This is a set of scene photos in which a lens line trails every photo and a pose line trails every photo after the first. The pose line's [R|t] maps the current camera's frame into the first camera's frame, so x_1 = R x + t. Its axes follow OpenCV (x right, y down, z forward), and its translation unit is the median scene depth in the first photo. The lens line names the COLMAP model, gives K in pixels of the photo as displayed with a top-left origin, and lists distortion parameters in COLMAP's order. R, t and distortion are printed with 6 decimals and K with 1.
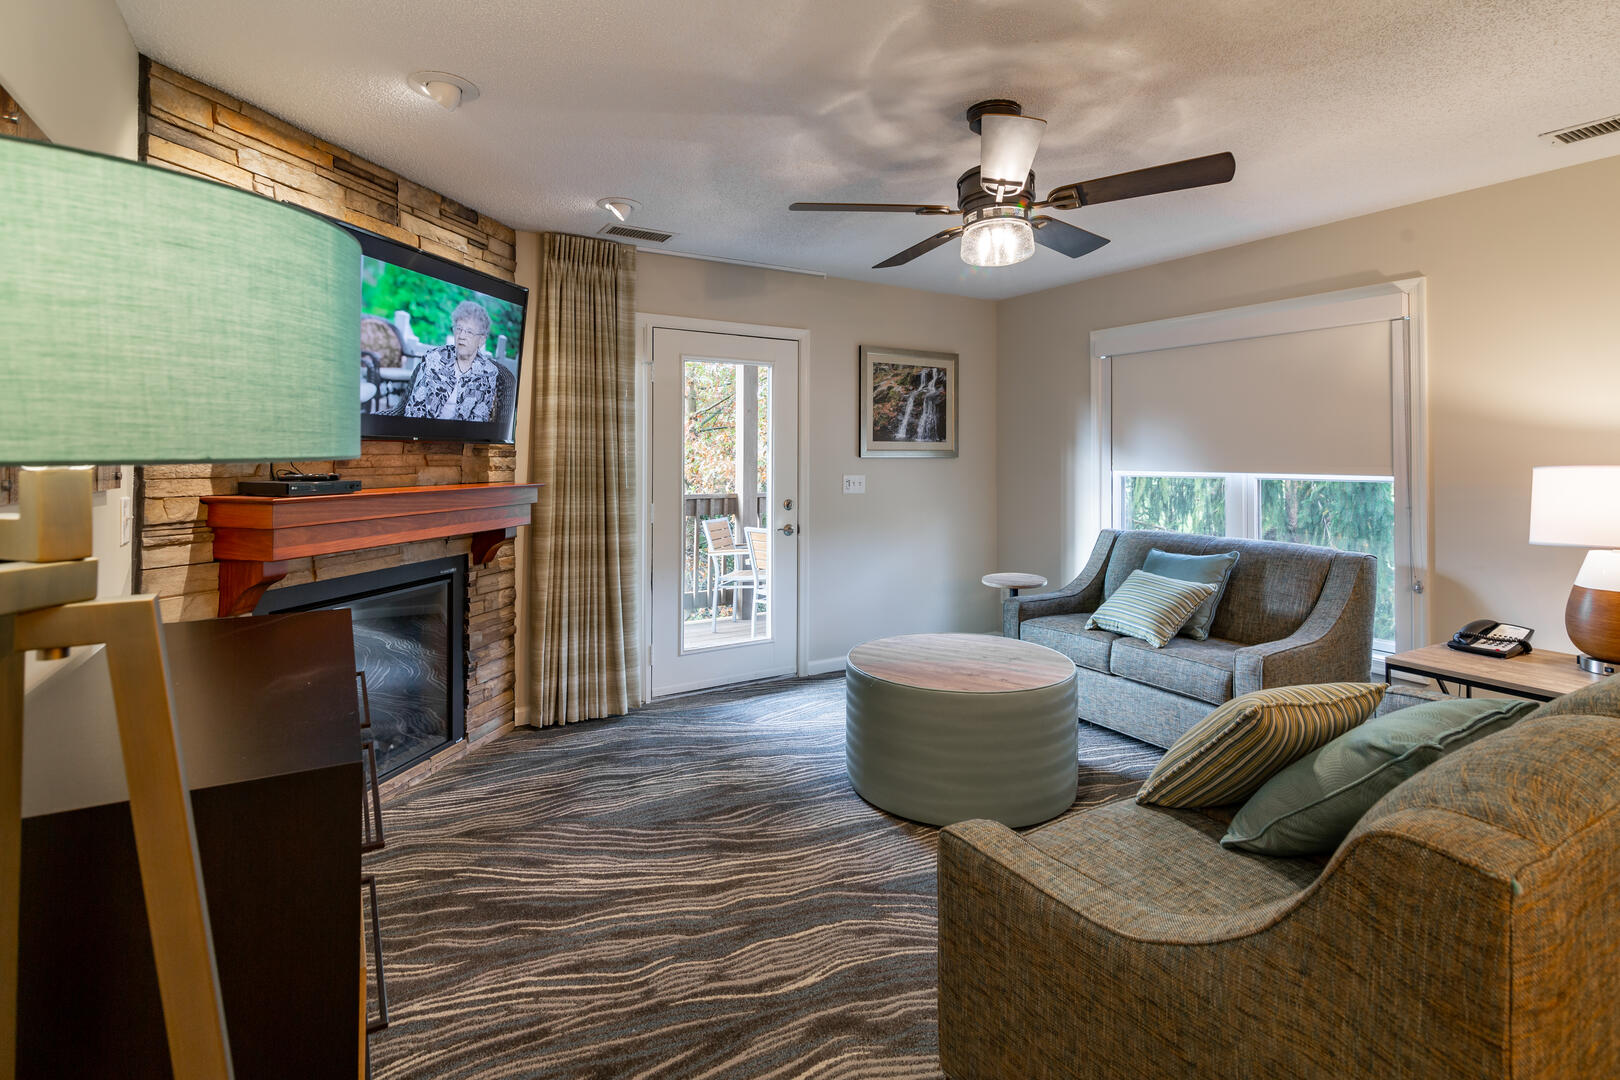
lens RADIAL K [[685.0, 0, 911.1], [0, 685.0, 453.2], [0, 0, 1]] dist [0.002717, 0.000004]
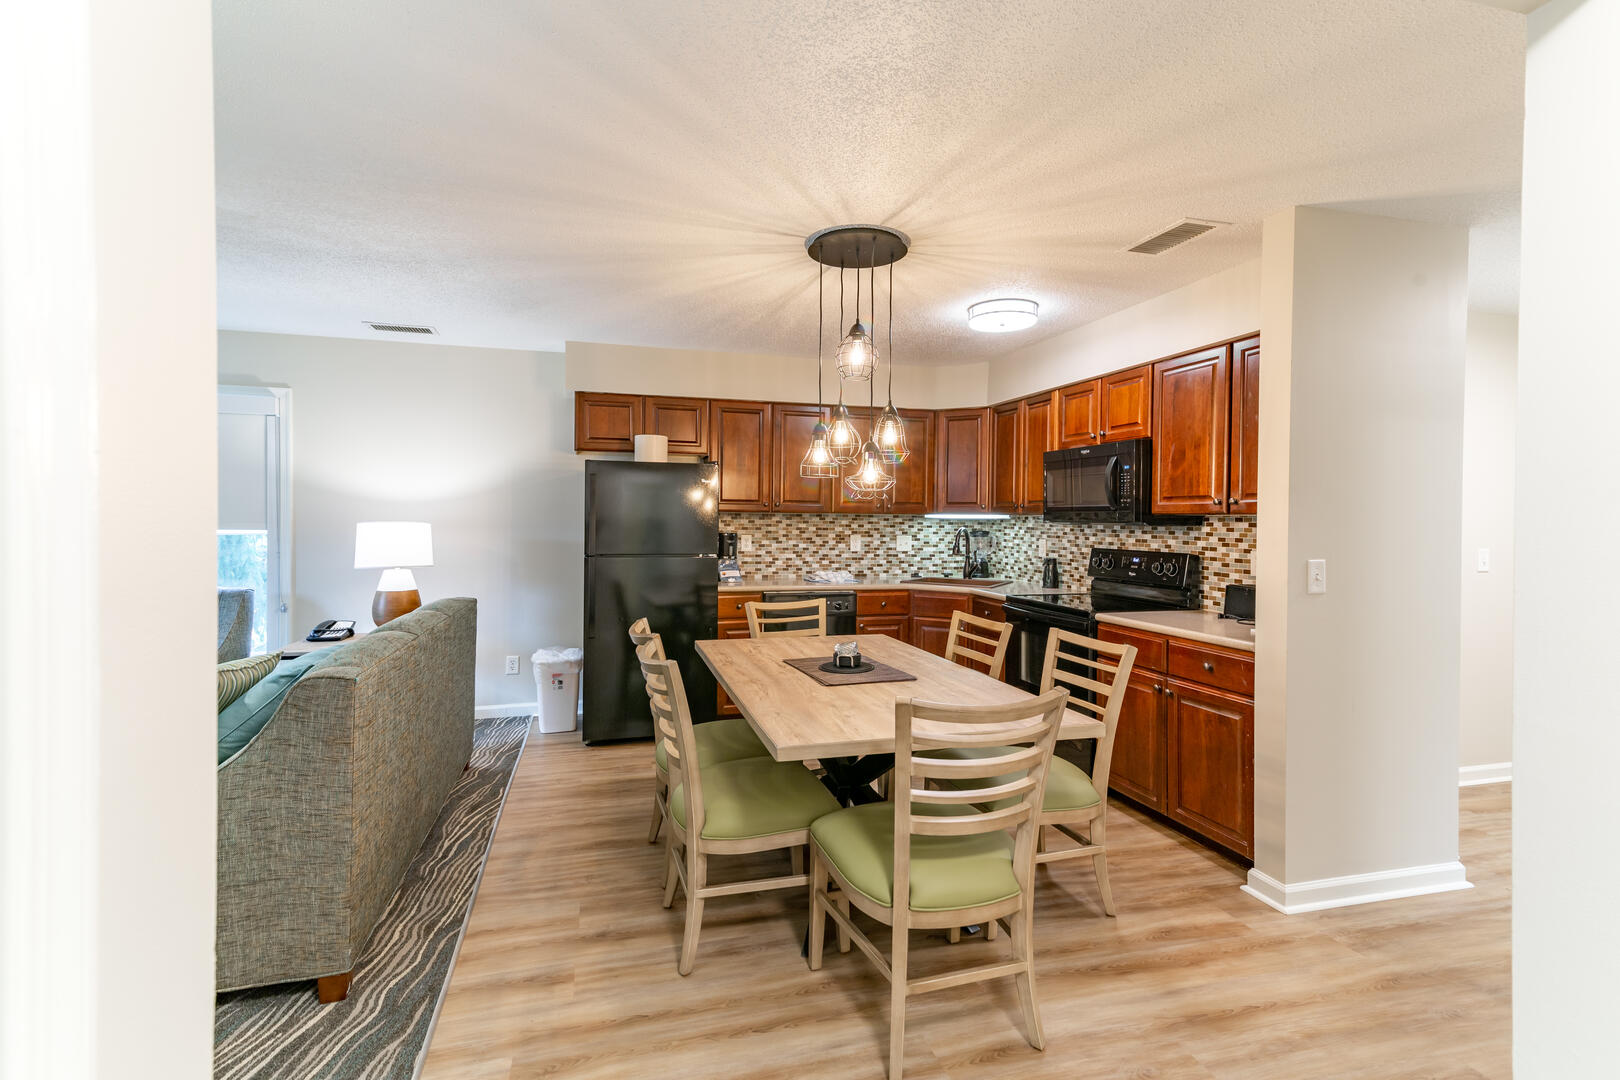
lens RADIAL K [[685.0, 0, 784.6], [0, 685.0, 521.2], [0, 0, 1]] dist [0.002717, 0.000004]
pose [[0.264699, -0.000932, 0.964331, -0.400583], [-0.014793, 0.999878, 0.005027, -0.006357], [-0.964218, -0.015596, 0.264653, -0.417634]]
